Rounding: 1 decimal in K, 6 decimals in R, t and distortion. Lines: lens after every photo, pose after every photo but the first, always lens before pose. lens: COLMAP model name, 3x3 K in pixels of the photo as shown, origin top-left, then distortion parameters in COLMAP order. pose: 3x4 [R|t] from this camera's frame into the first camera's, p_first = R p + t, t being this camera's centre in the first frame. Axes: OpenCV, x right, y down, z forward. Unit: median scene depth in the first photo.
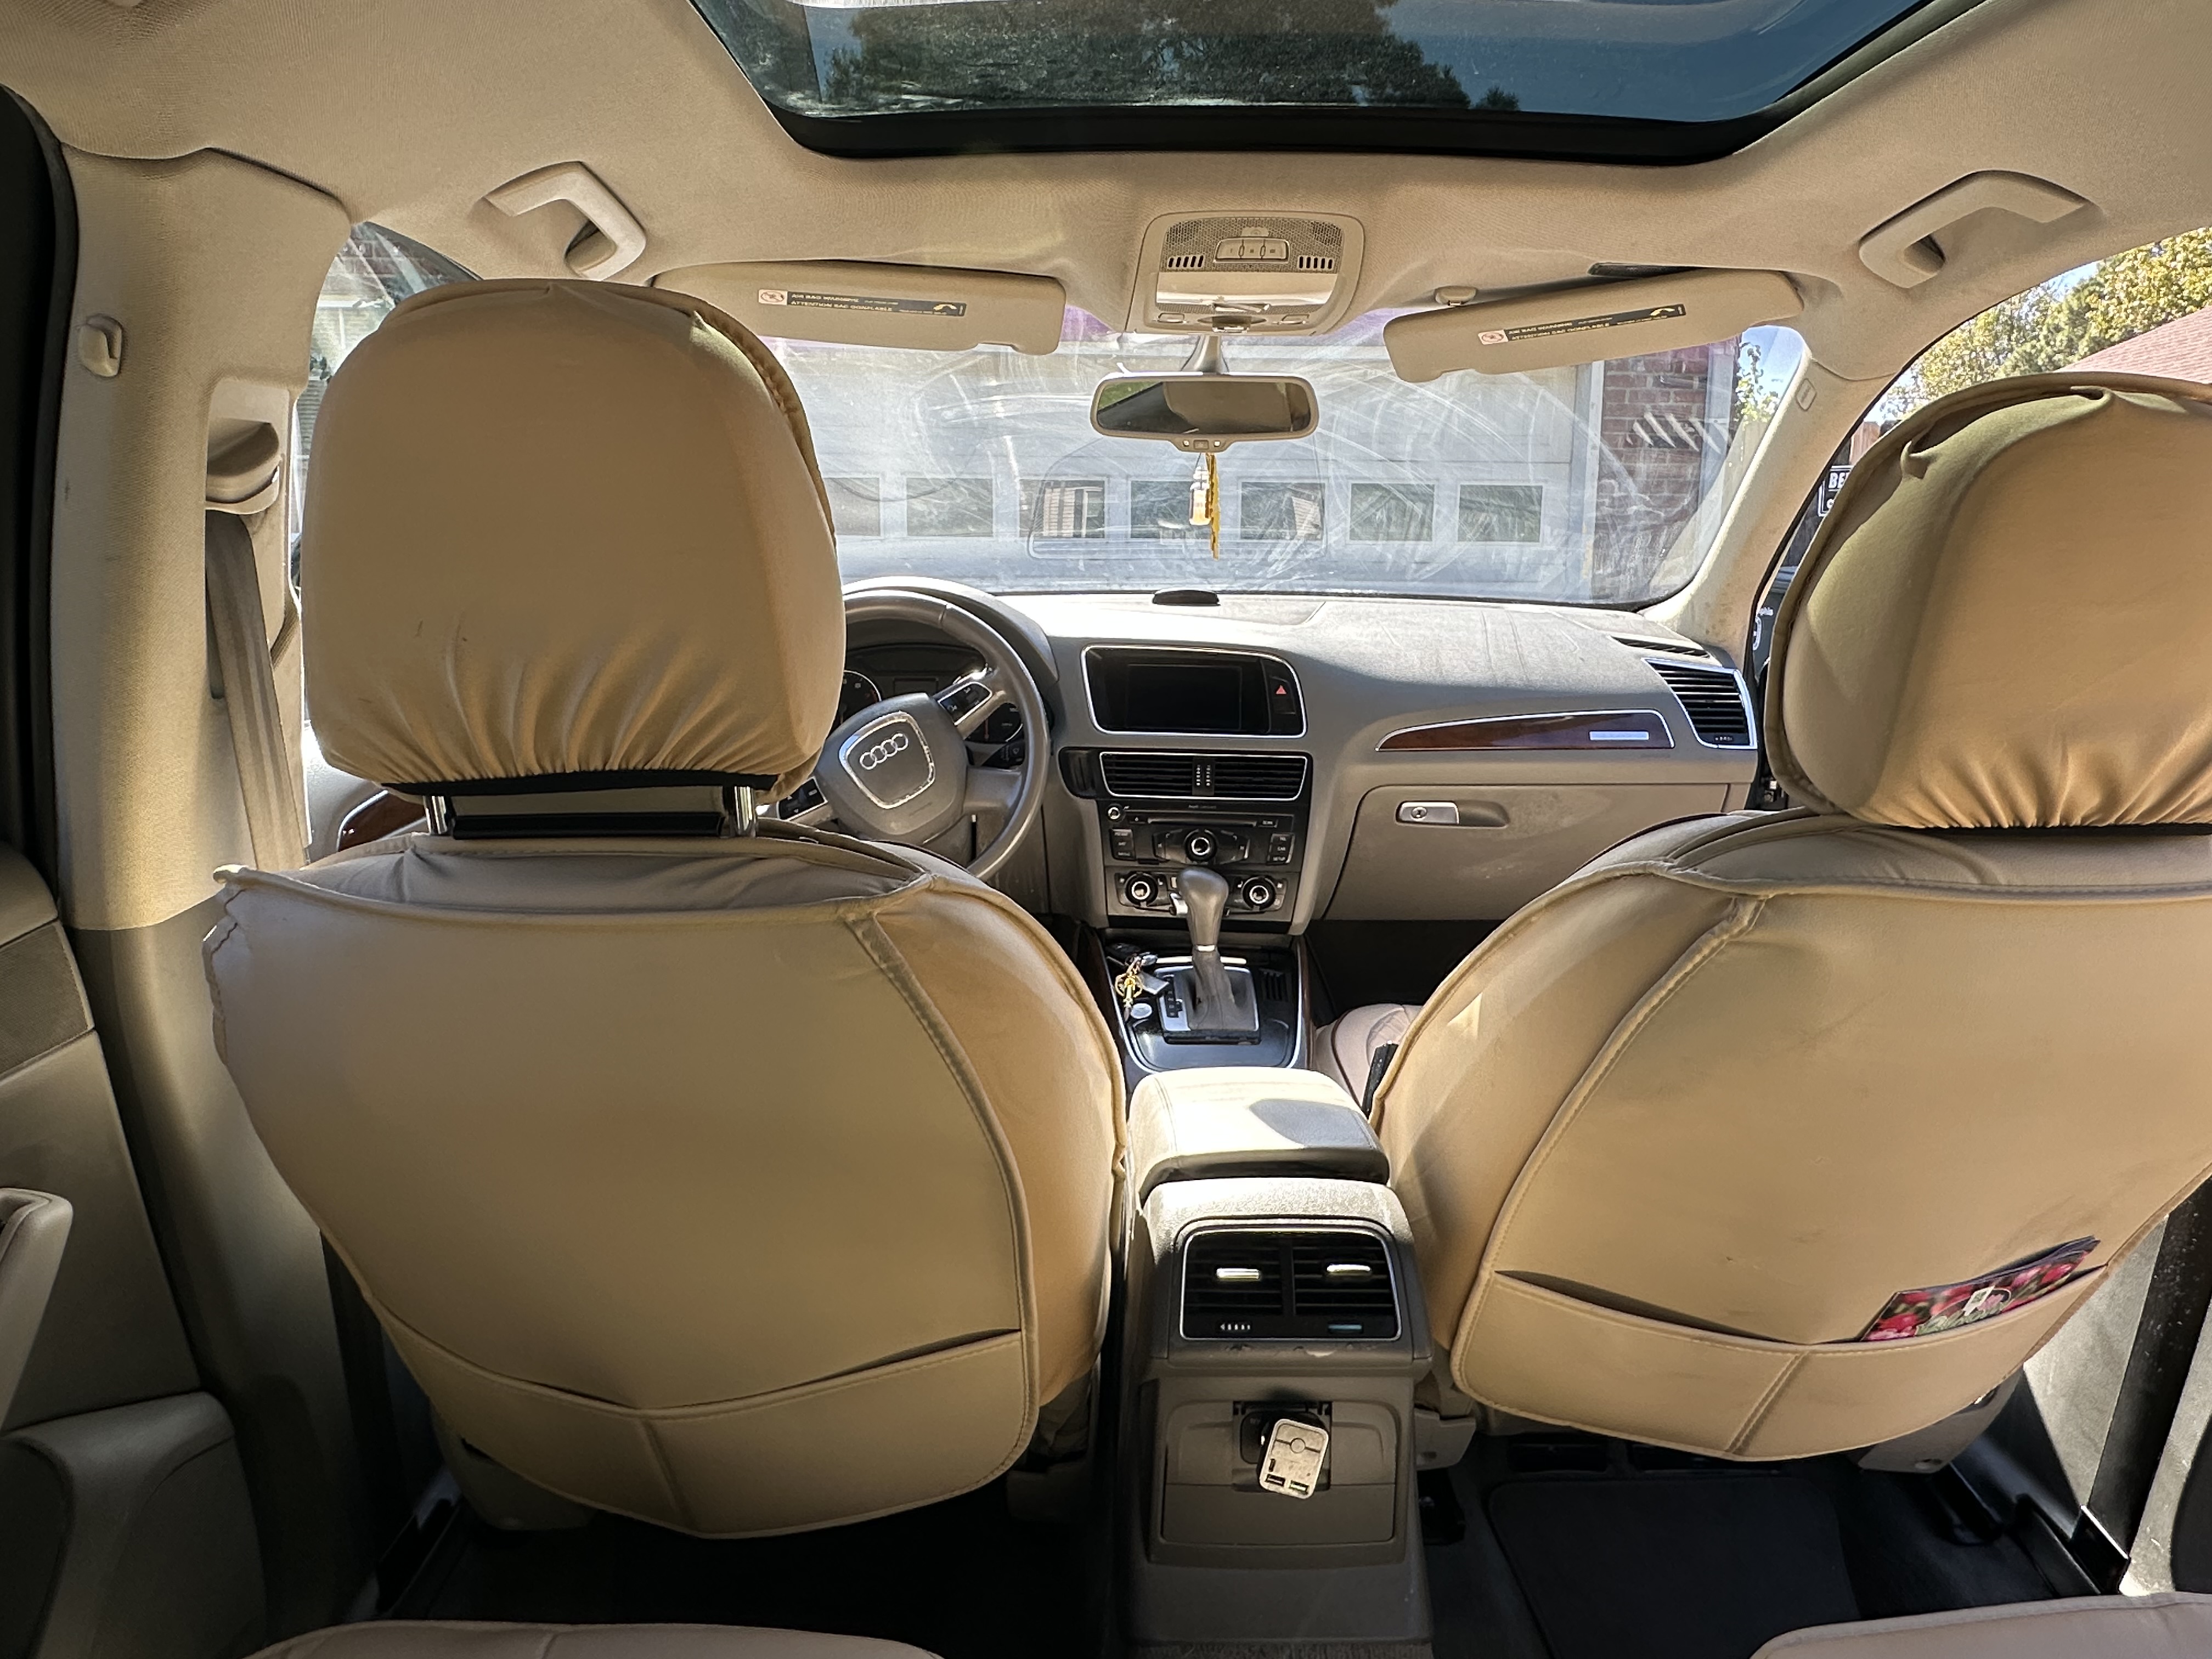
lens RADIAL K [[1349.8, 0, 1106.2], [0, 1349.8, 830.3], [0, 0, 1]] dist [-0.007691, 0.002135]
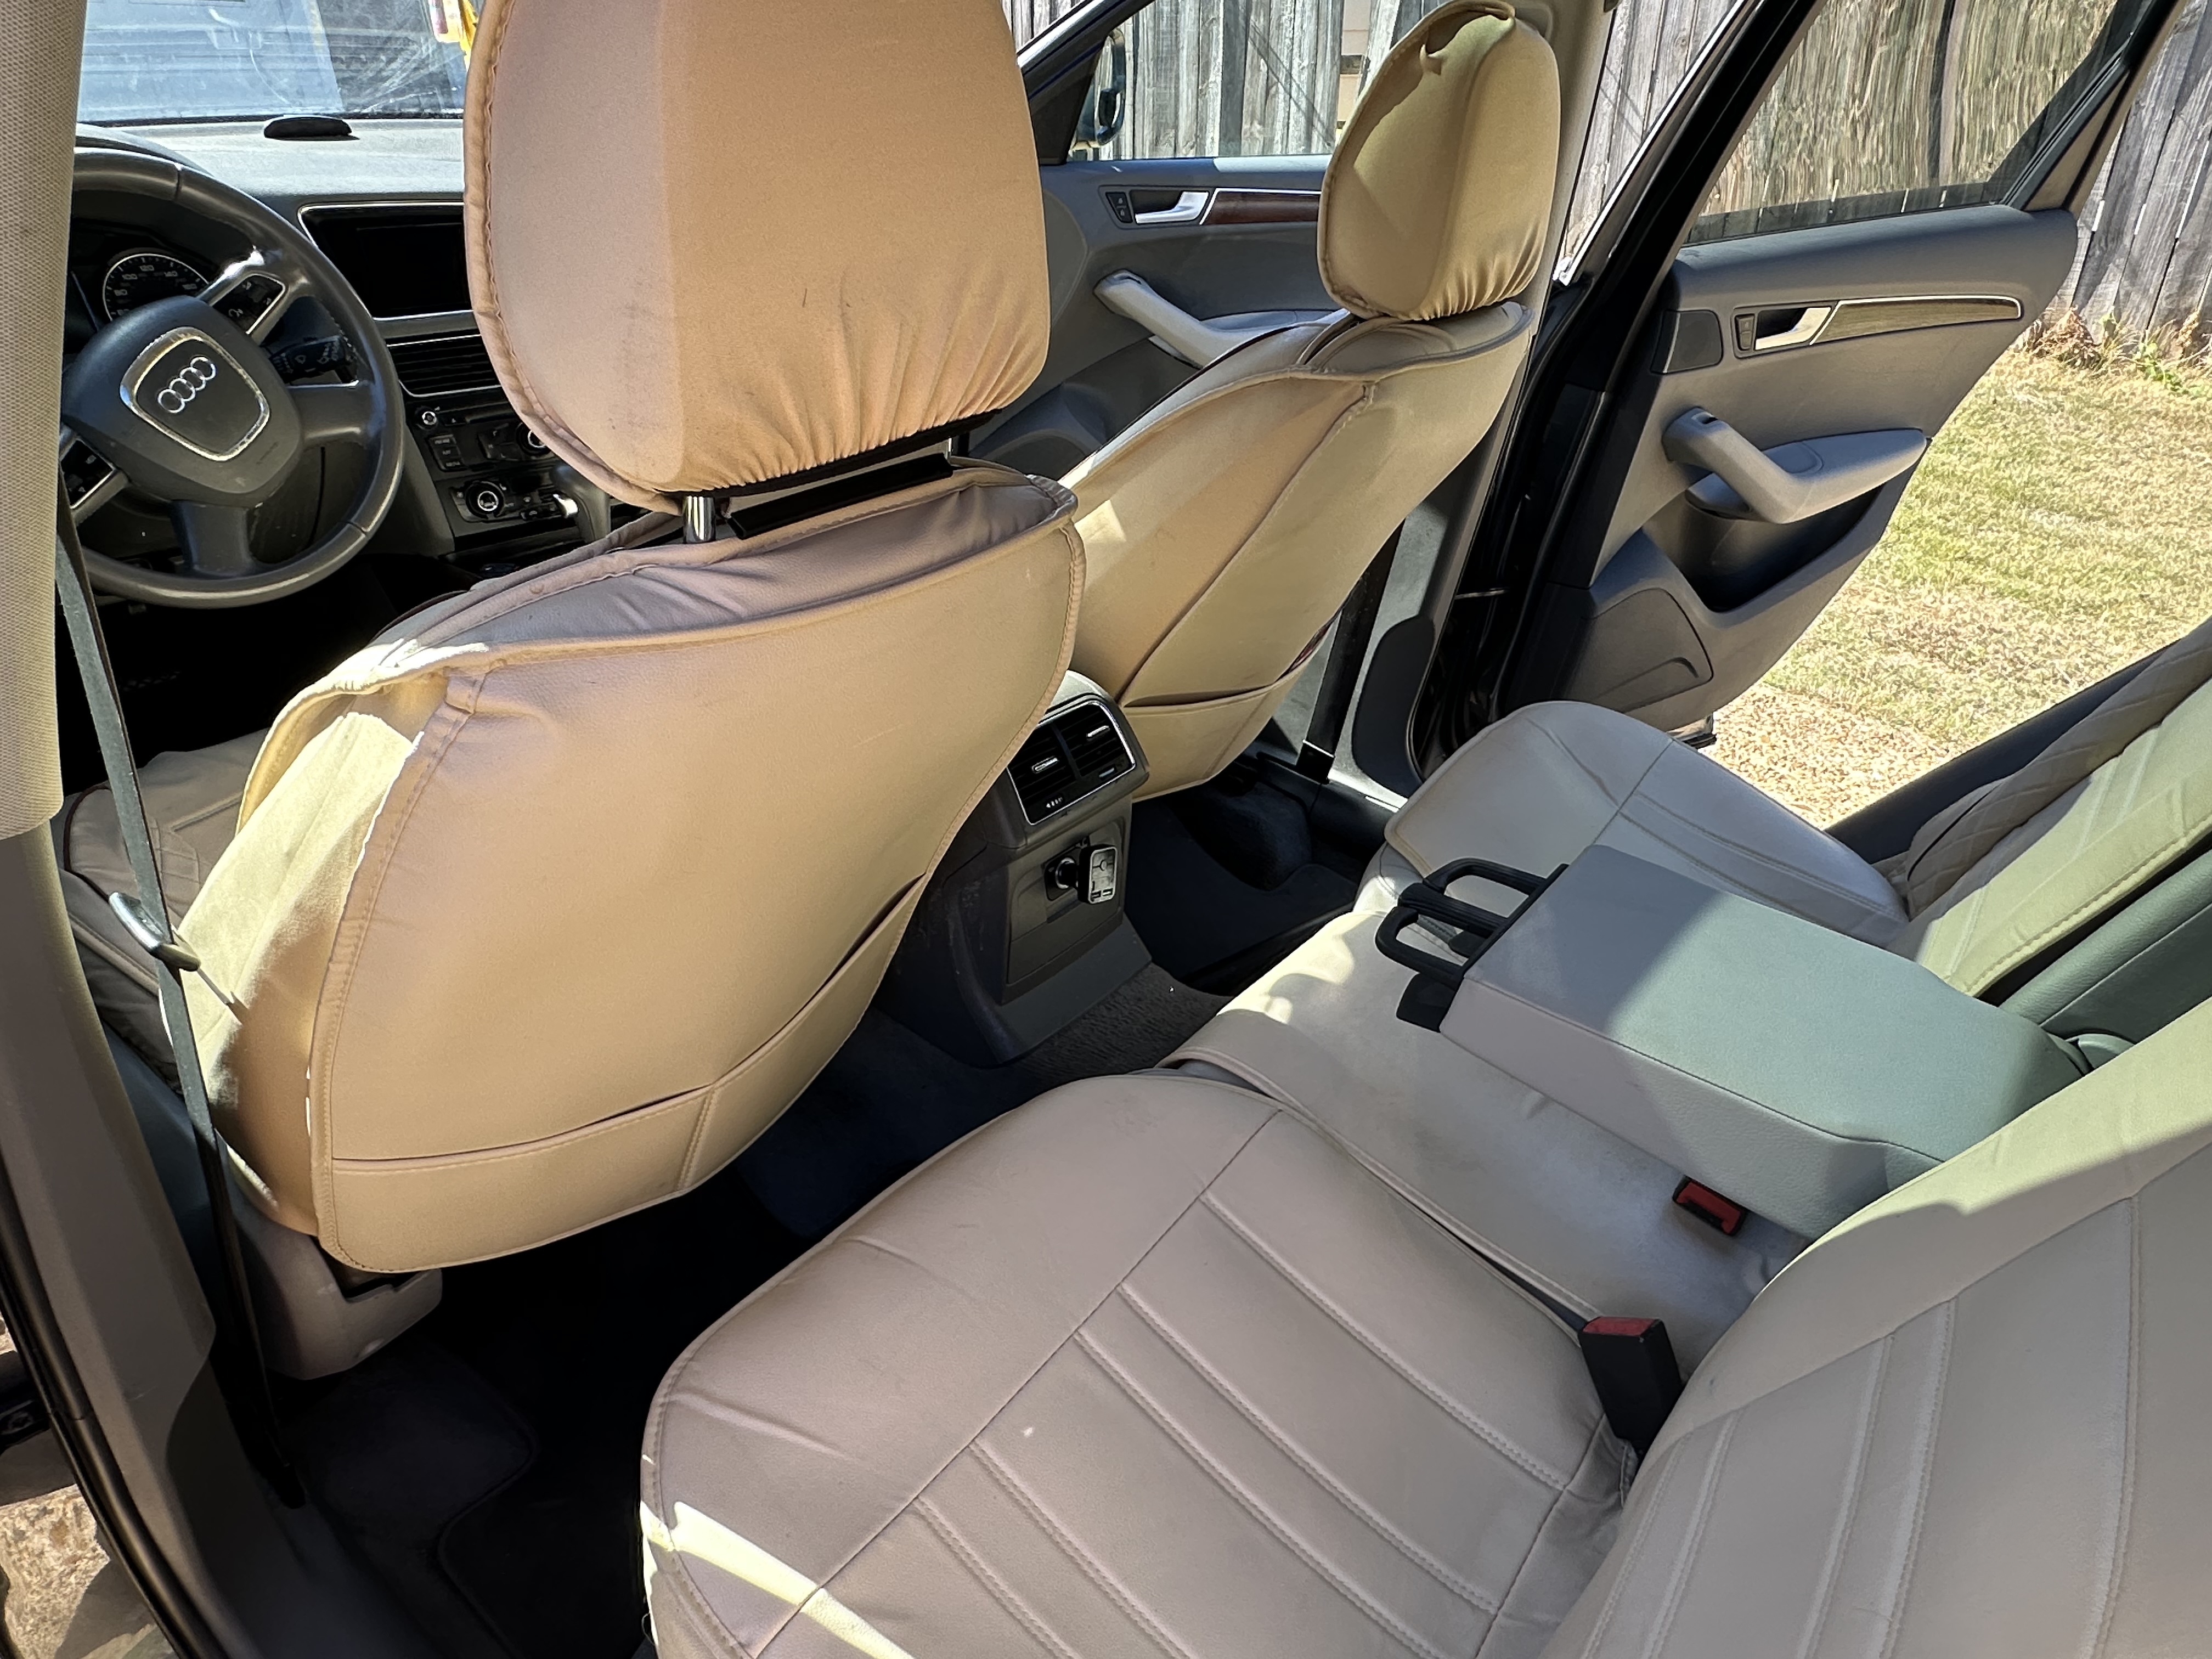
lens RADIAL K [[1349.8, 0, 1106.0], [0, 1349.8, 828.9], [0, 0, 1]] dist [-0.007691, 0.002135]
pose [[0.624336, -0.383417, 0.680585, -0.432211], [0.128598, 0.909815, 0.394587, -0.060606], [-0.770498, -0.158833, 0.617337, 0.100324]]
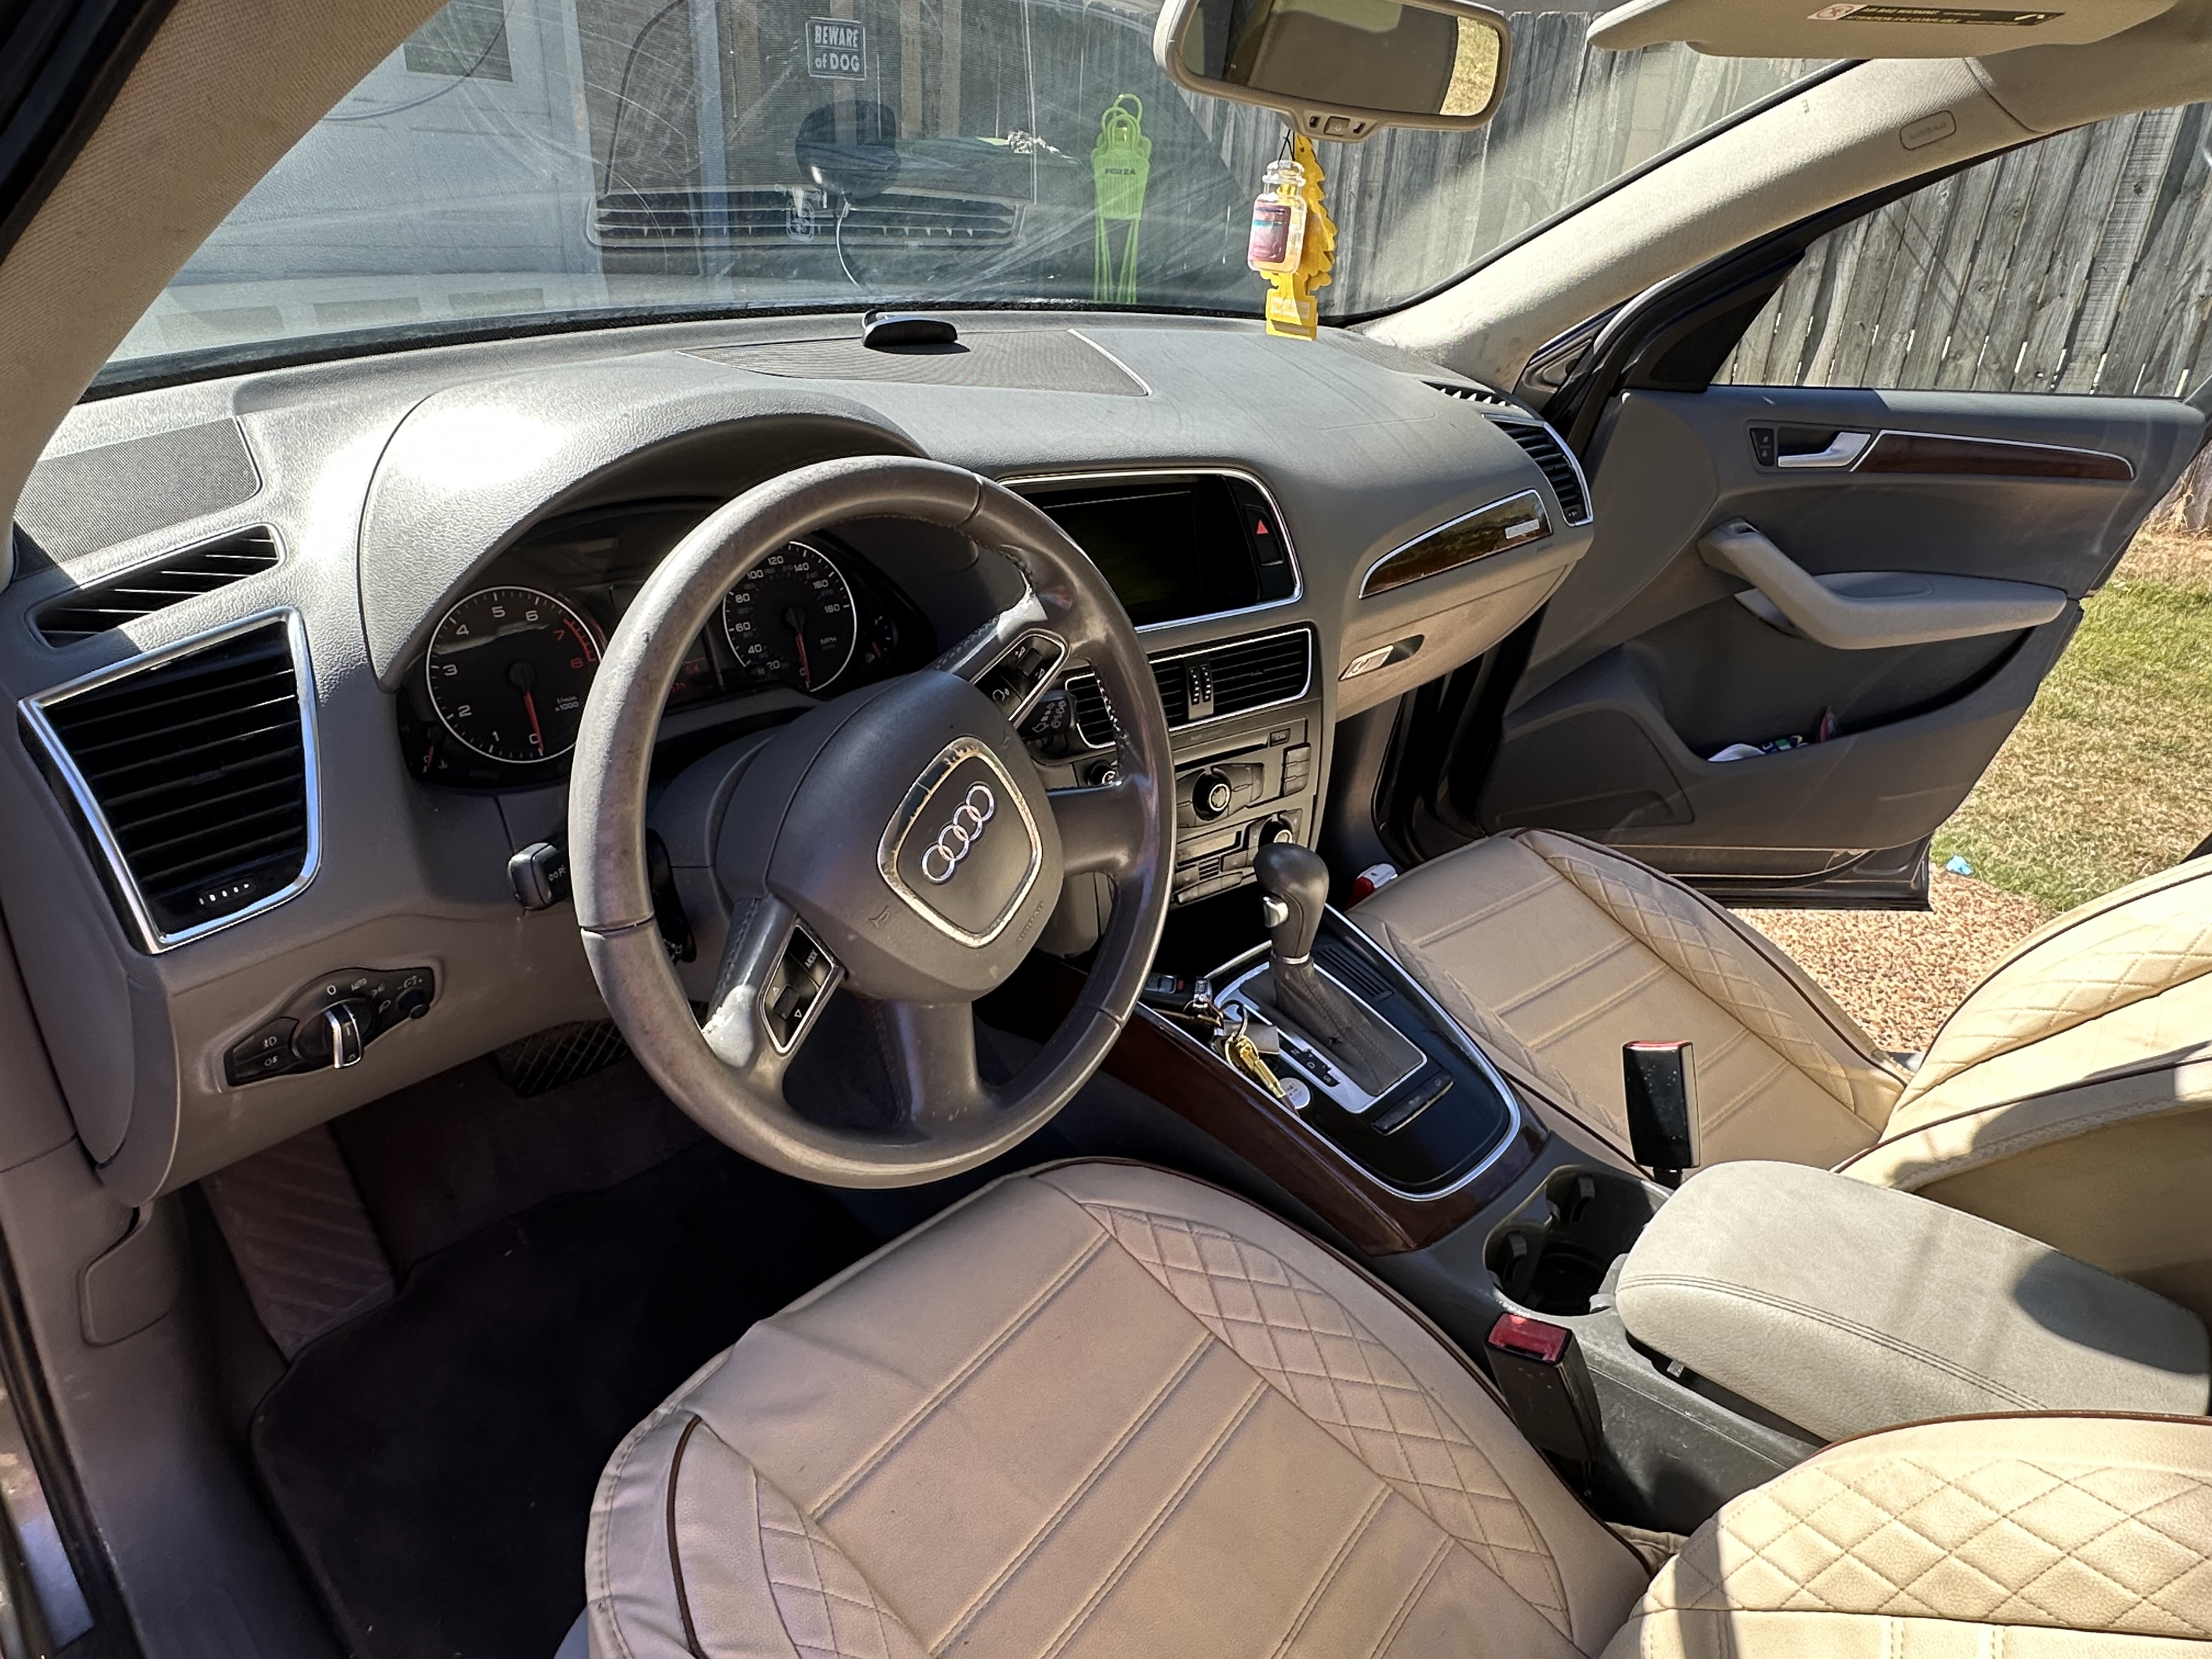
lens RADIAL K [[1349.8, 0, 1107.2], [0, 1349.8, 831.6], [0, 0, 1]] dist [-0.007691, 0.002135]
pose [[0.689361, -0.286752, 0.665248, -0.416144], [0.065670, 0.939276, 0.336820, -0.200908], [-0.721435, -0.188504, 0.666331, 0.635751]]
